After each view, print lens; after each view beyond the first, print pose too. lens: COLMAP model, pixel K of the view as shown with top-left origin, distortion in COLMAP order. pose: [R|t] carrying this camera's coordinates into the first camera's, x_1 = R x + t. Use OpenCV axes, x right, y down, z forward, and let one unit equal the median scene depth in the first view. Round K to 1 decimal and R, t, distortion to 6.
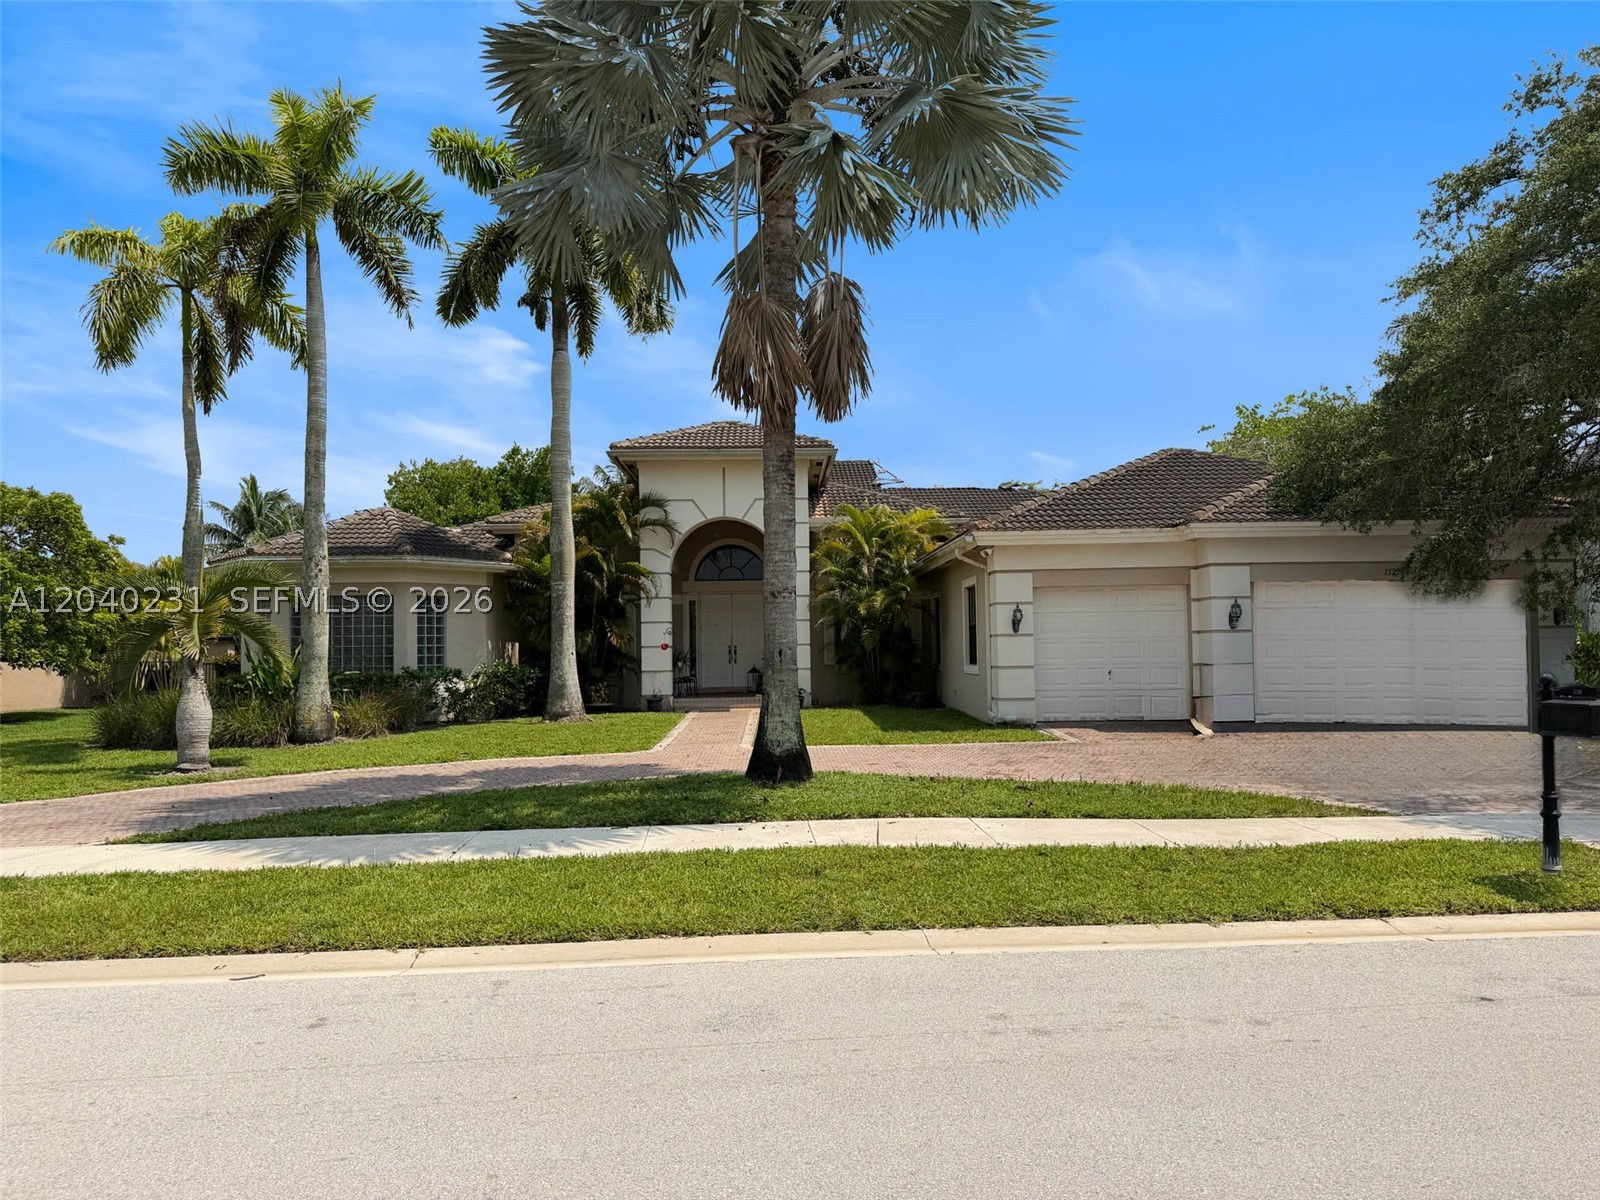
lens RADIAL K [[1111.9, 0, 799.5], [0, 1111.9, 612.7], [0, 0, 1]] dist [0.157059, -0.283879]
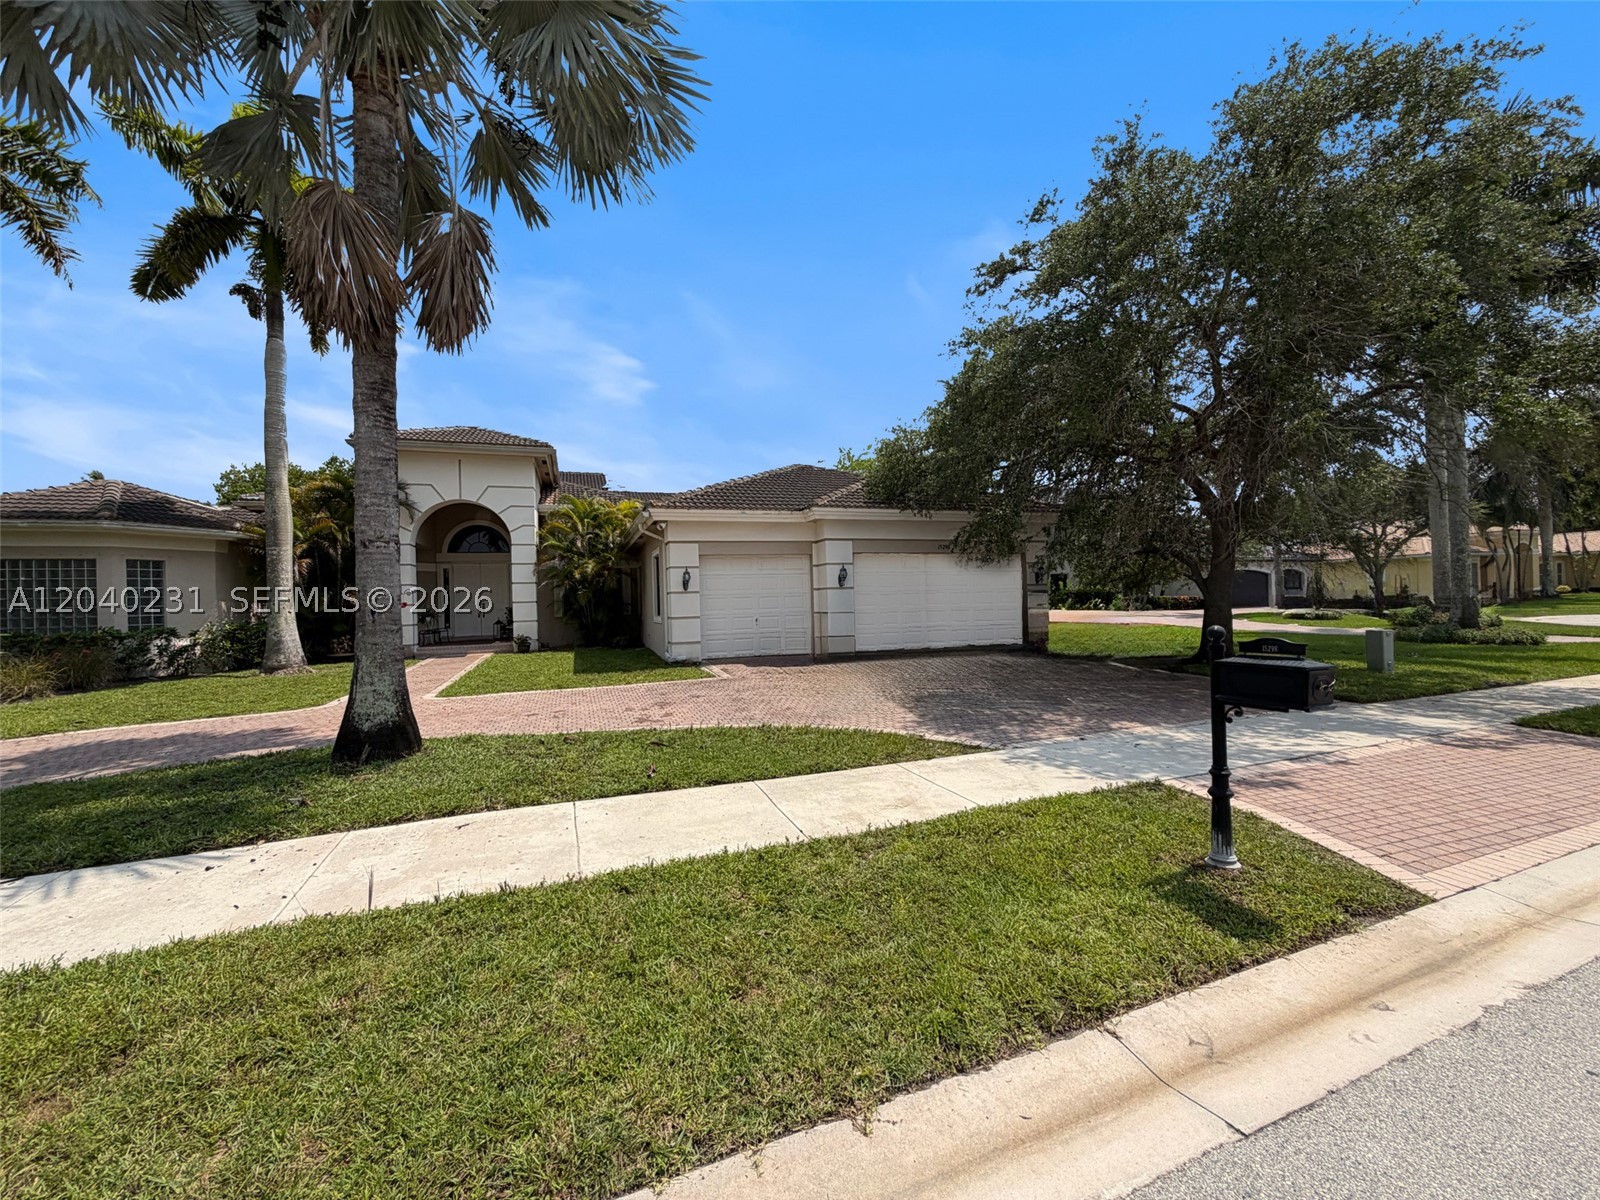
lens RADIAL K [[636.7, 0, 795.9], [0, 636.7, 599.9], [0, 0, 1]] dist [0.002056, 0.000147]
pose [[0.952293, -0.009771, 0.305027, 0.090595], [0.001685, 0.999640, 0.026760, 0.008956], [-0.305179, -0.024969, 0.951968, 0.268463]]
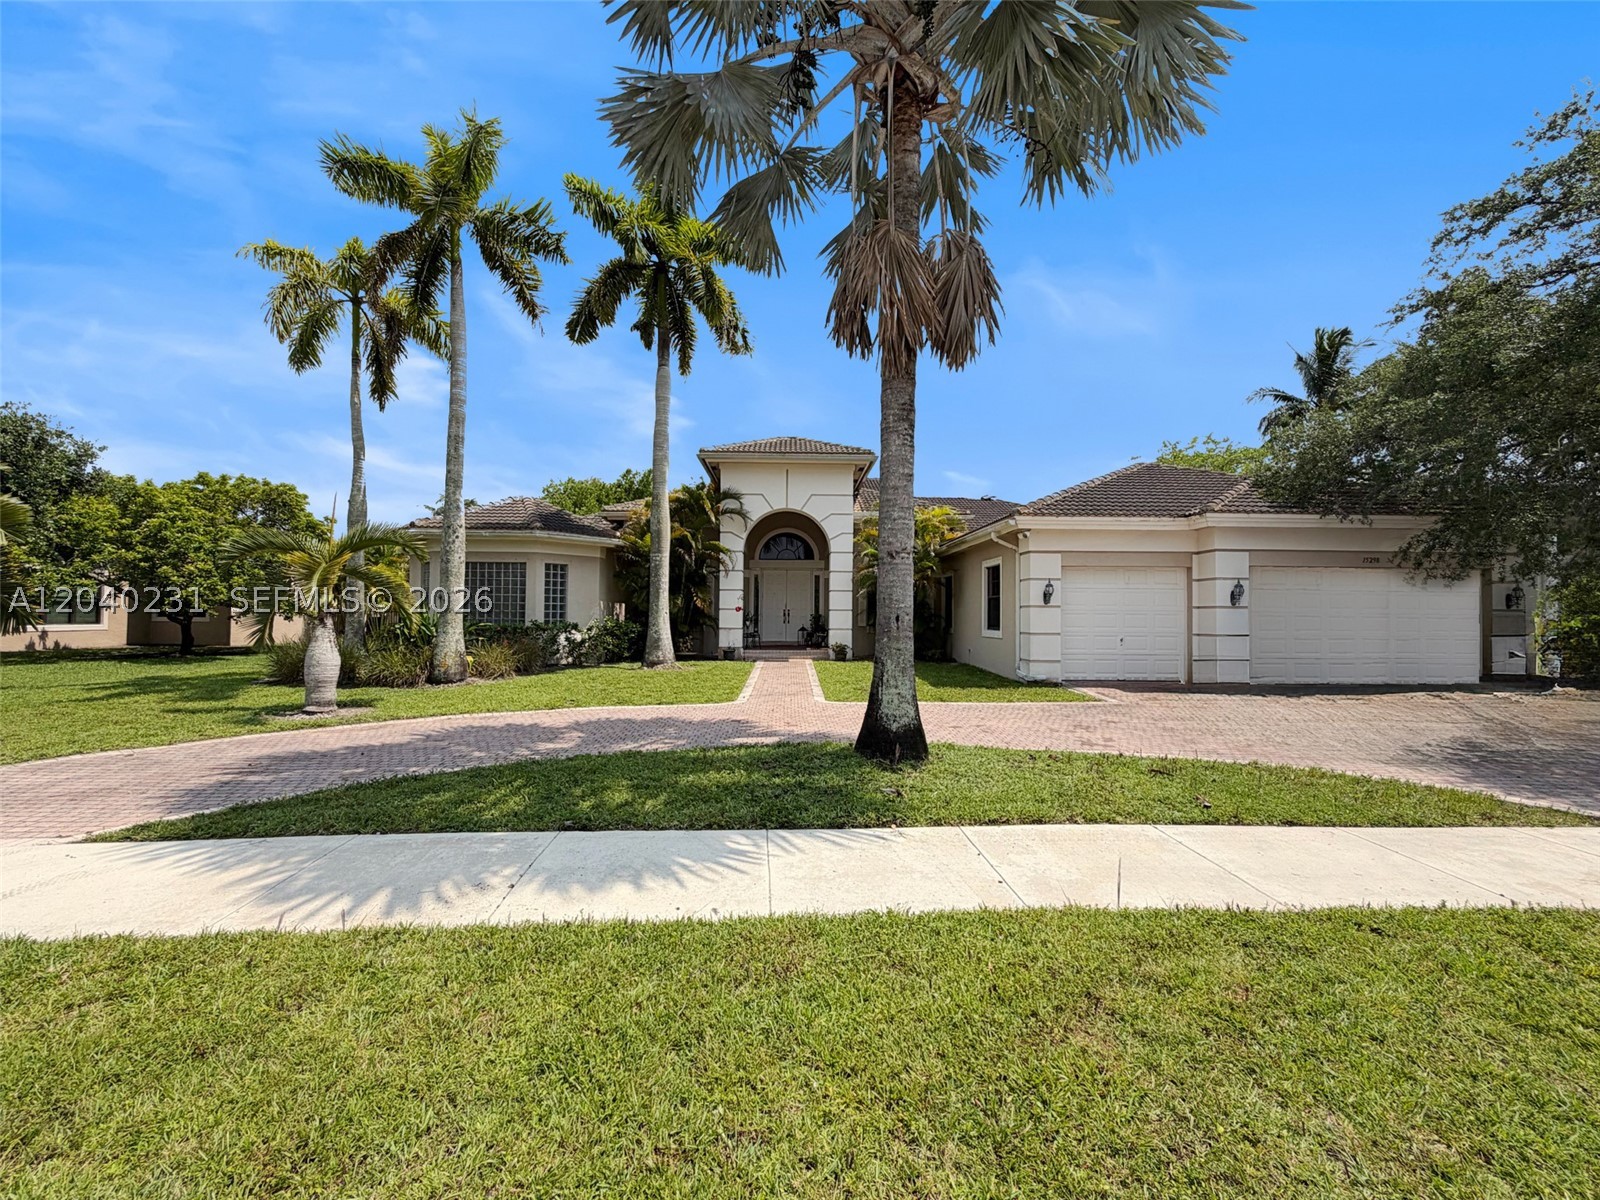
lens RADIAL K [[691.5, 0, 799.8], [0, 691.5, 598.9], [0, 0, 1]] dist [0.000975, -0.000147]
pose [[0.999693, 0.024311, -0.004732, -0.059652], [-0.024251, 0.999630, 0.012350, 0.009180], [0.005031, -0.012232, 0.999913, 0.269796]]
